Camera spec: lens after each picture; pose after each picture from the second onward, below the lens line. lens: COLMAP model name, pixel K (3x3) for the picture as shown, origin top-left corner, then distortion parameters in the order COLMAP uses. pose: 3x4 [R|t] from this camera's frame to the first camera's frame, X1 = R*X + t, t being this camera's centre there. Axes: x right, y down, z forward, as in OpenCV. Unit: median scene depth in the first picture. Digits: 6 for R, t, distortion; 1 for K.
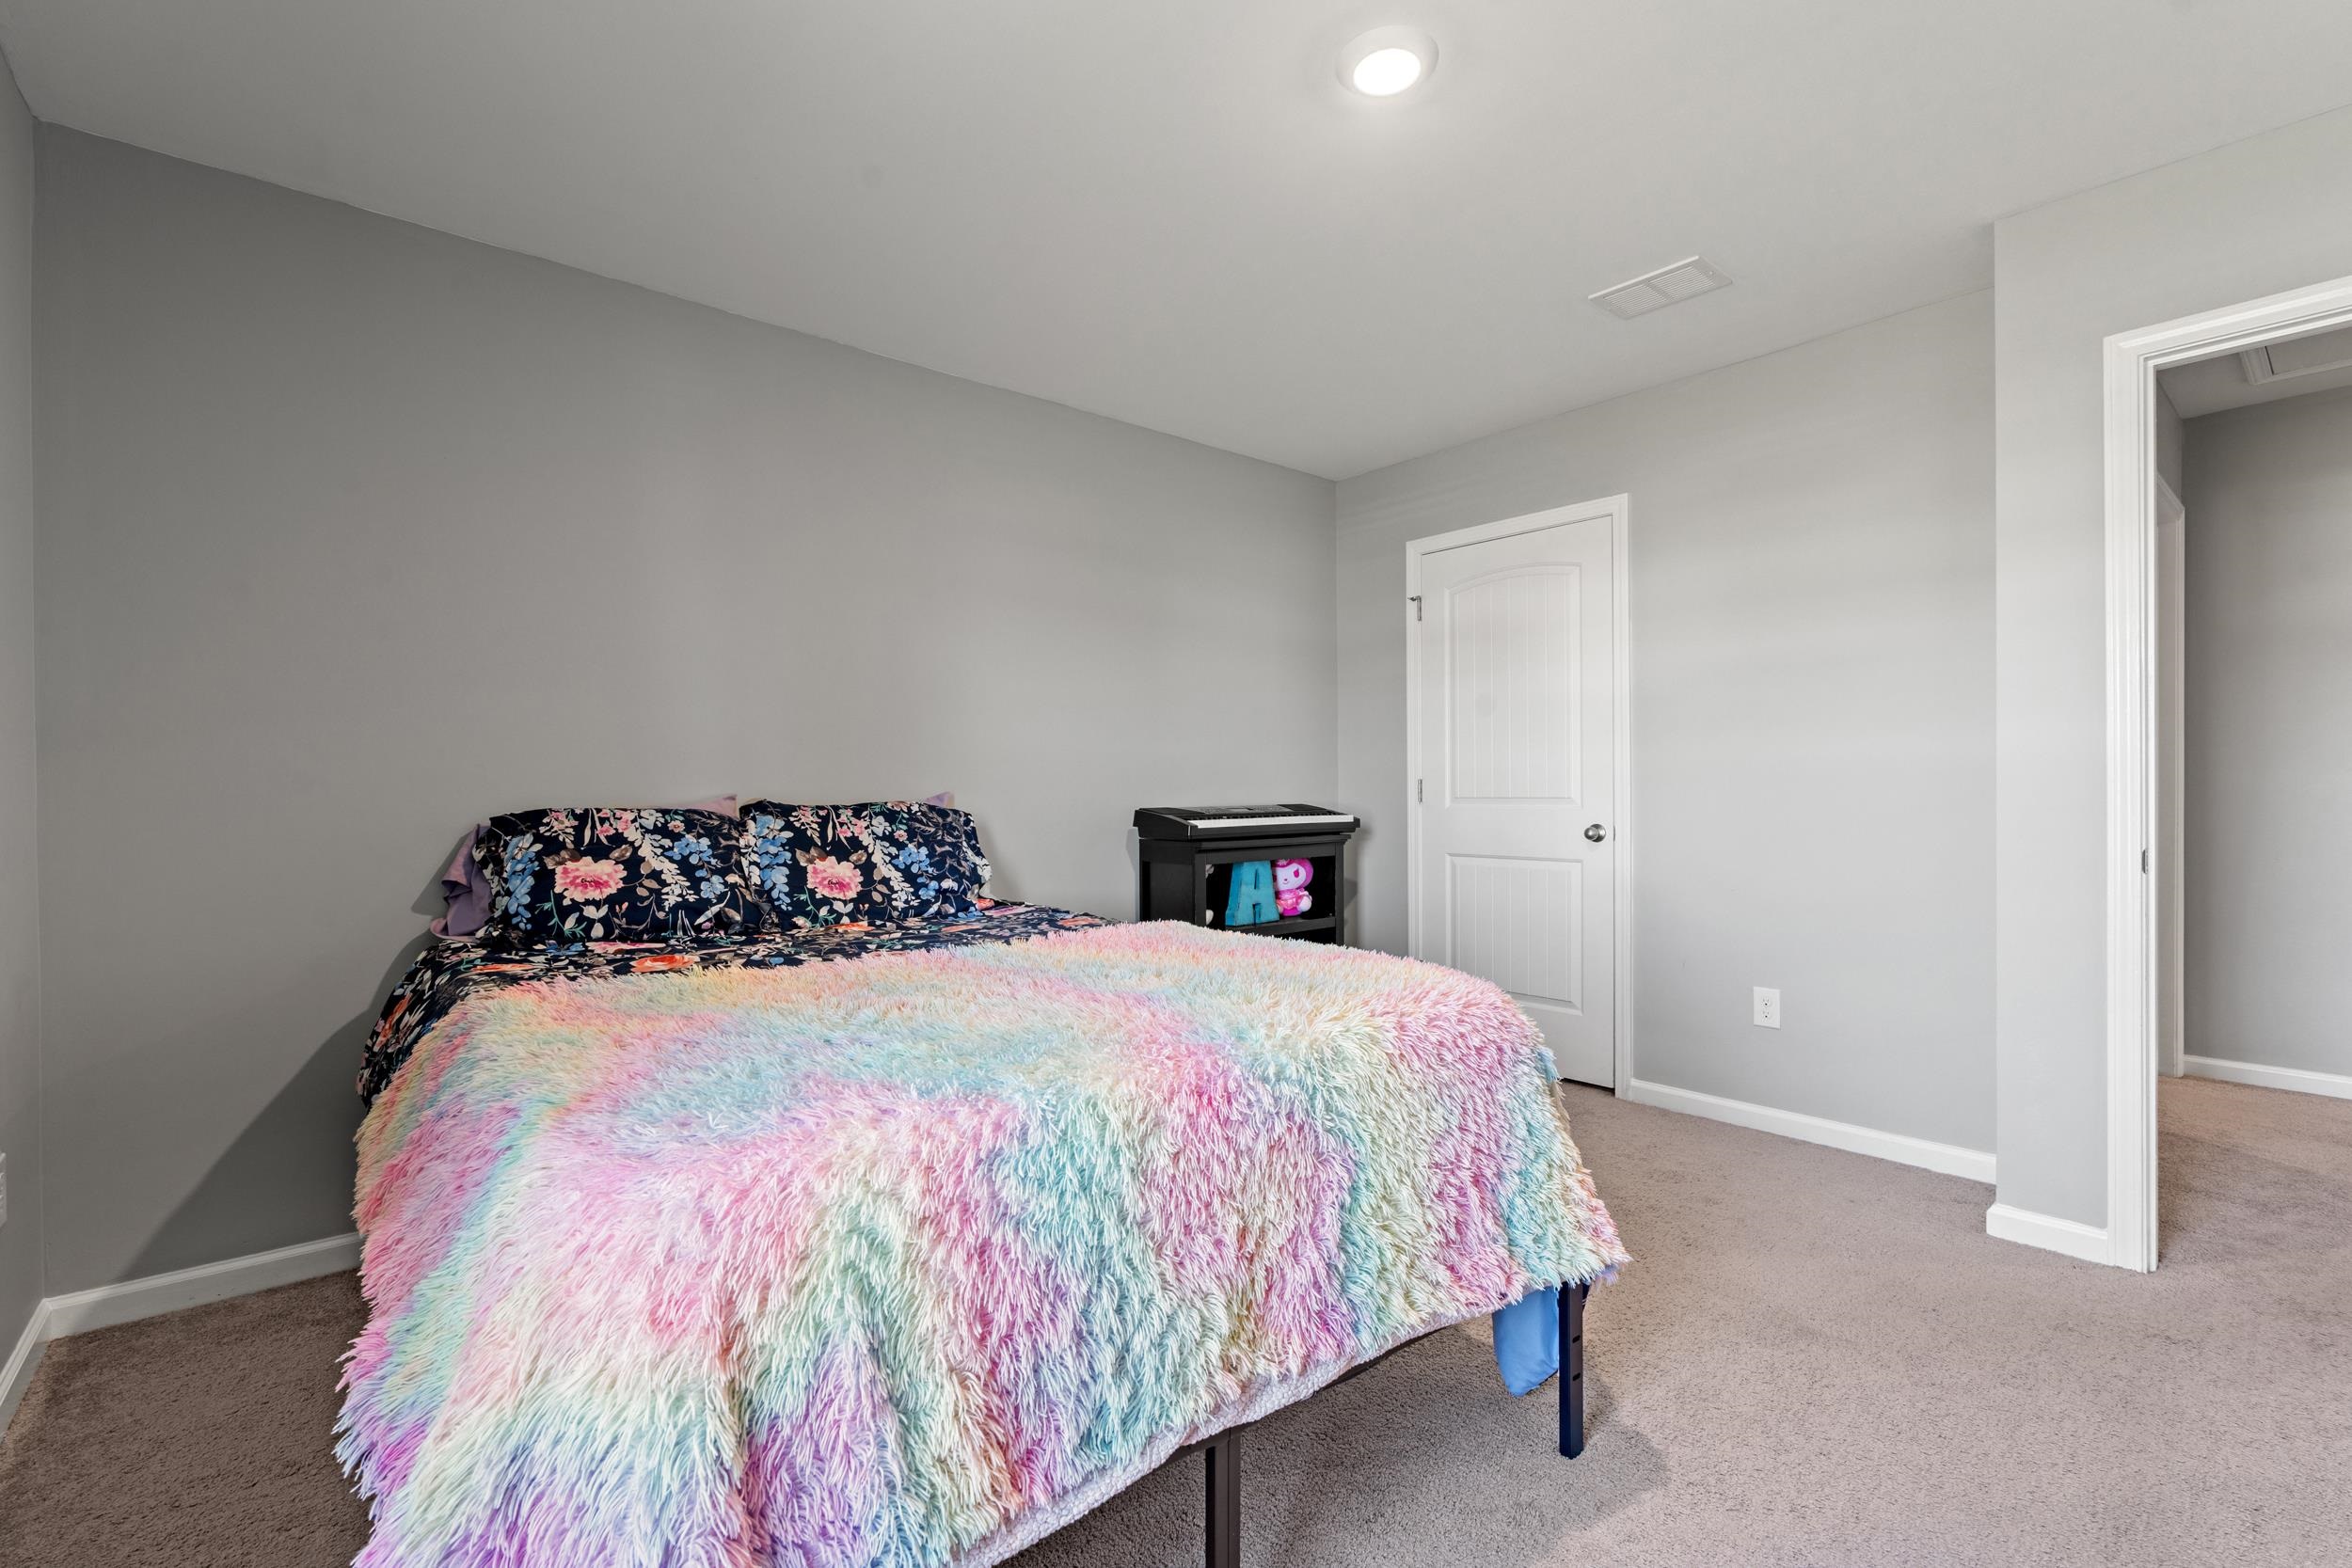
lens RADIAL K [[1046.2, 0, 1180.9], [0, 1046.2, 785.4], [0, 0, 1]] dist [-0.003870, -0.001972]
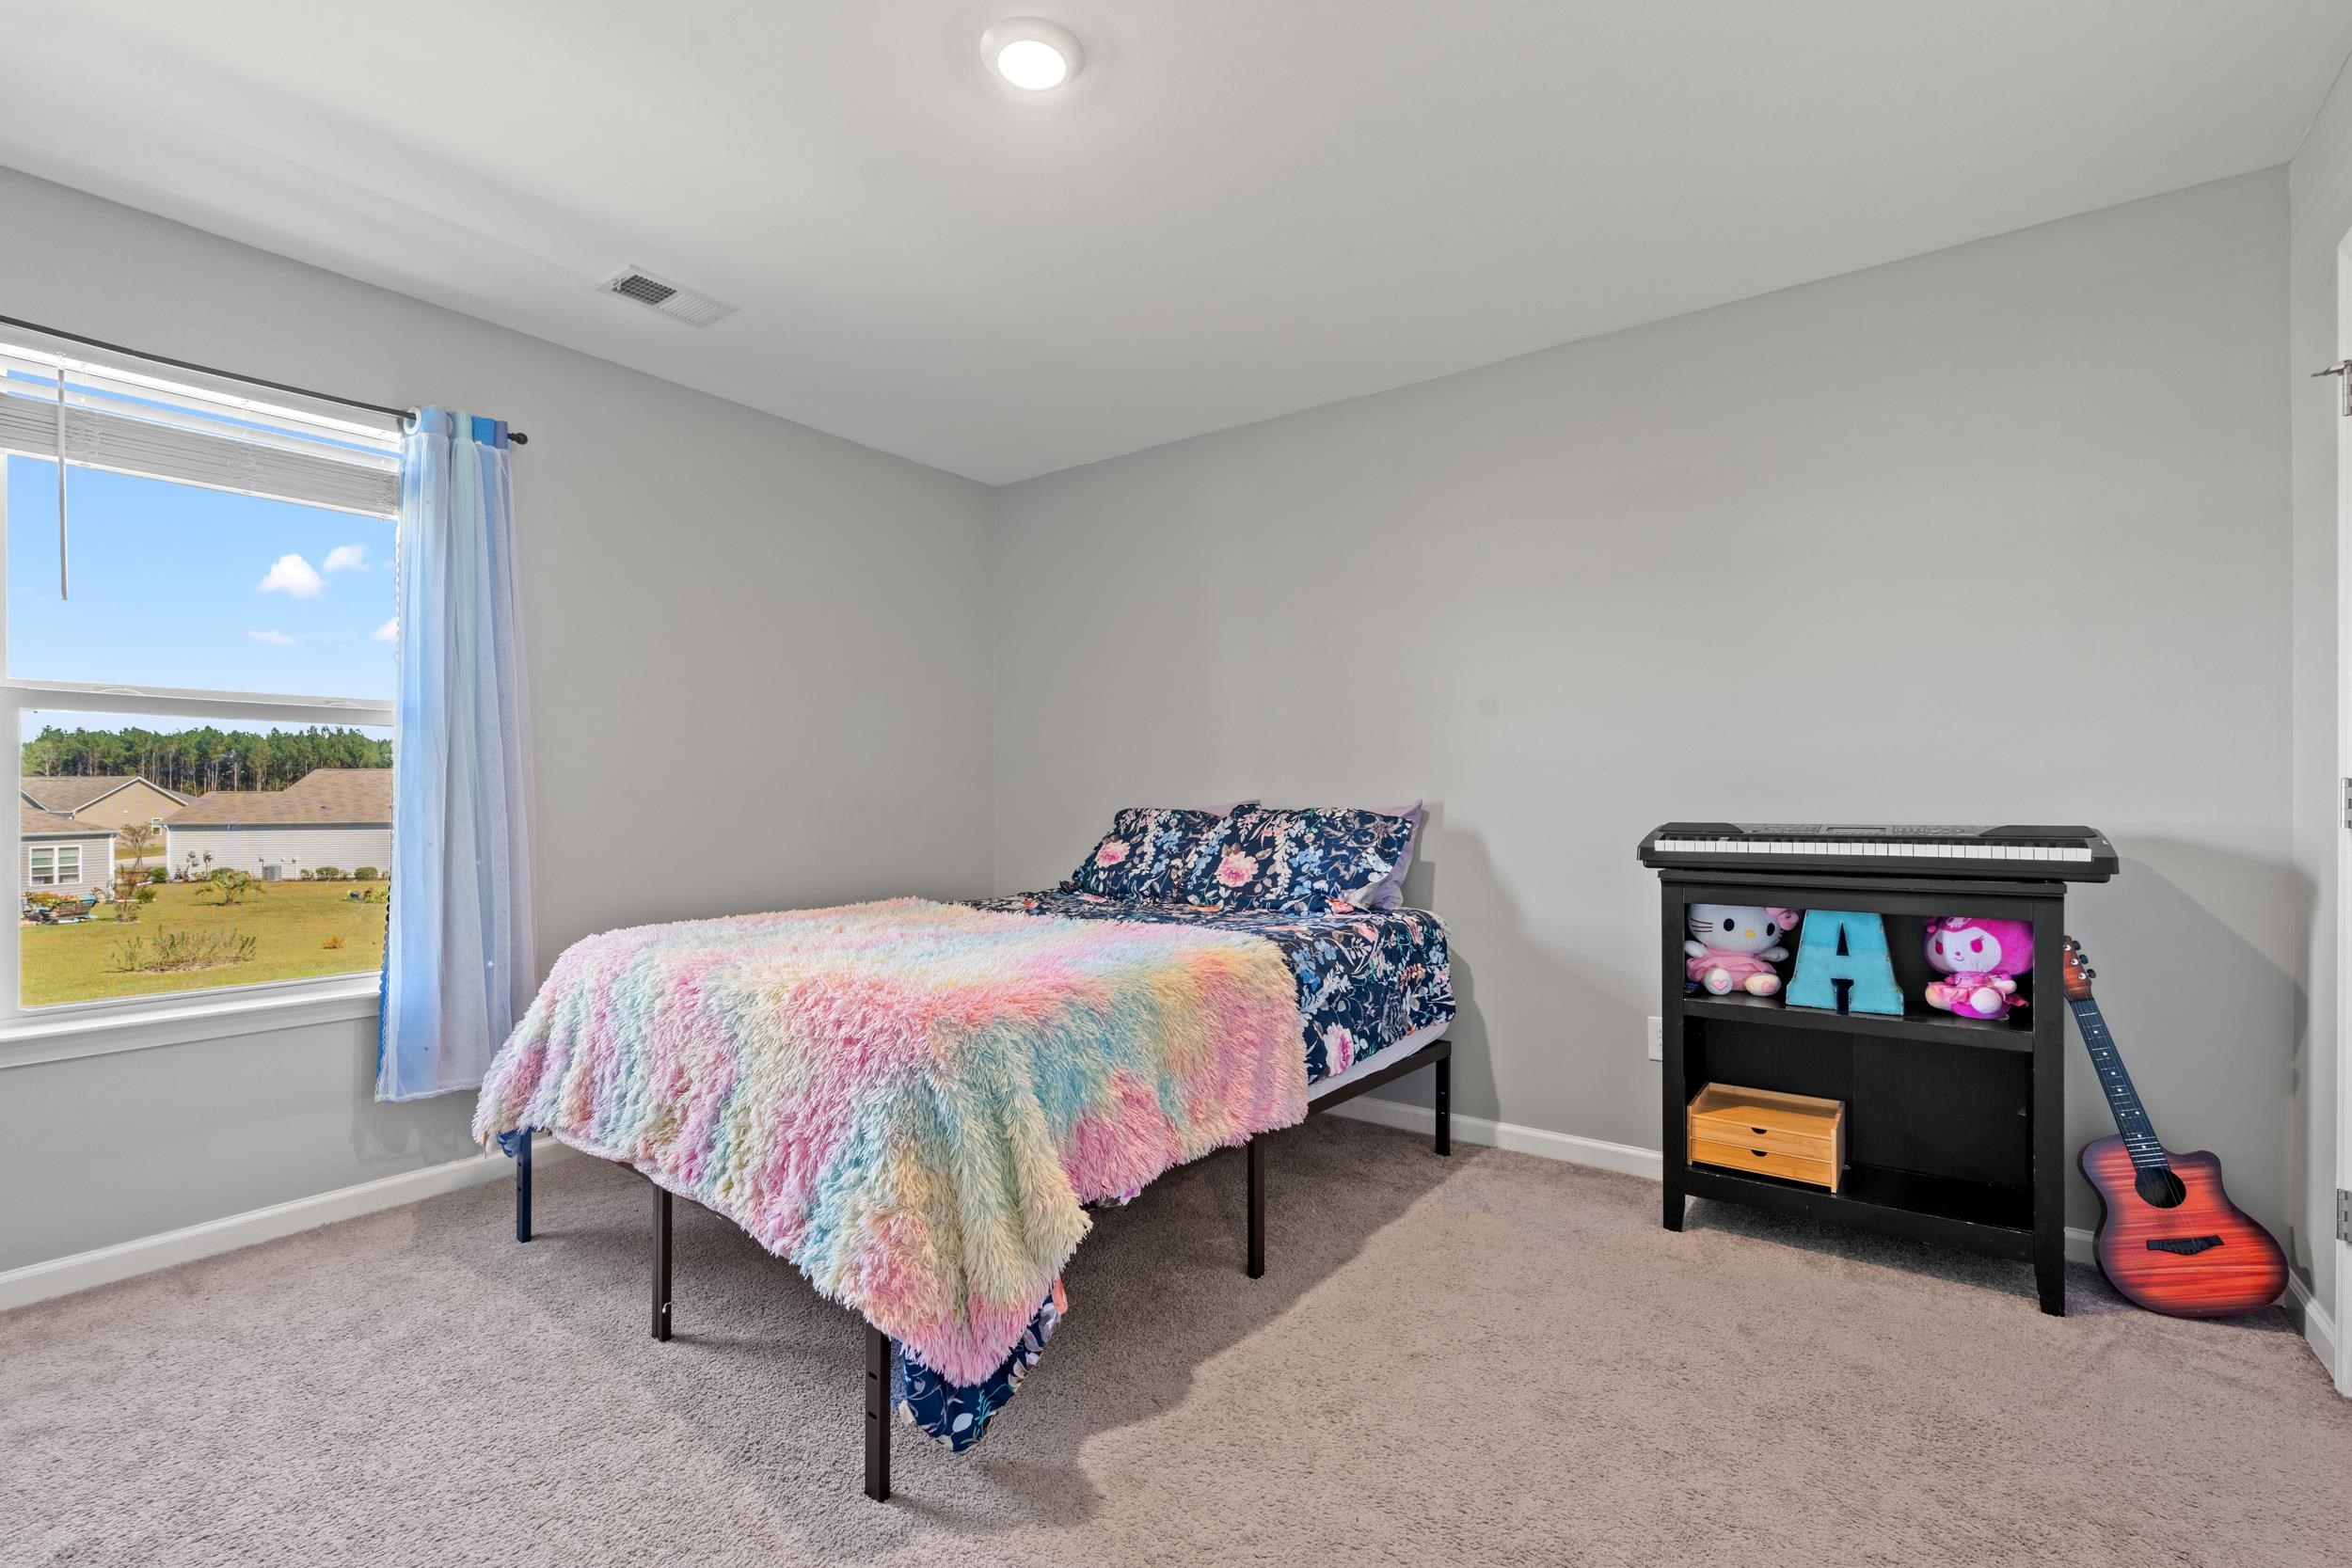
lens RADIAL K [[1046.2, 0, 1179.7], [0, 1046.2, 794.3], [0, 0, 1]] dist [-0.003870, -0.001972]
pose [[0.209160, -0.002887, -0.977877, 0.793586], [0.001828, 0.999995, -0.002561, 0.003750], [0.977880, -0.001252, 0.209165, 0.631624]]
